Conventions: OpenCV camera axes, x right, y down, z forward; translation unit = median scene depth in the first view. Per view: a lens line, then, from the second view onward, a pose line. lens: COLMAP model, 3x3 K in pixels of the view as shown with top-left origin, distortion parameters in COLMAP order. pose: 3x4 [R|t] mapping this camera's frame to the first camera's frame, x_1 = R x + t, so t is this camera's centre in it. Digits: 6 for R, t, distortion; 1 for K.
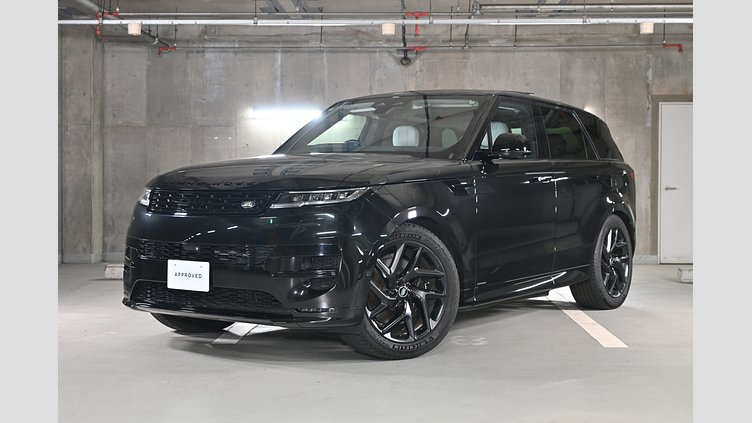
lens RADIAL K [[1169.3, 0, 376.0], [0, 1169.3, 211.5], [0, 0, 1]] dist [0.112942, 0.003849]
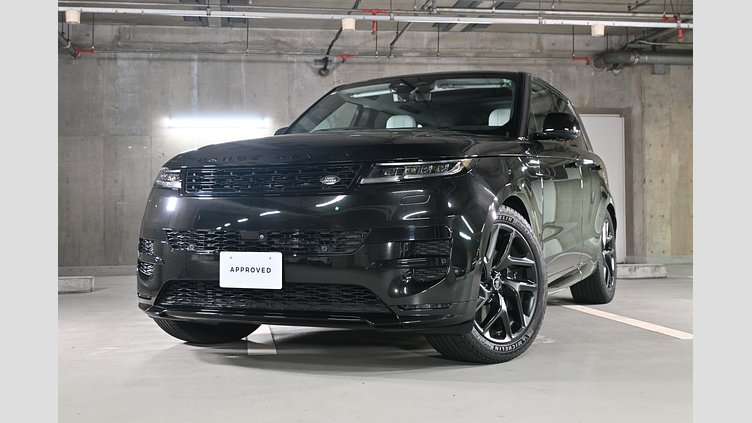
lens RADIAL K [[973.1, 0, 376.0], [0, 973.1, 211.5], [0, 0, 1]] dist [0.073441, 0.008148]
pose [[0.976845, -0.012538, 0.213580, -0.120722], [0.019143, 0.999399, -0.028883, 0.019497], [-0.213089, 0.032303, 0.976499, 0.179726]]
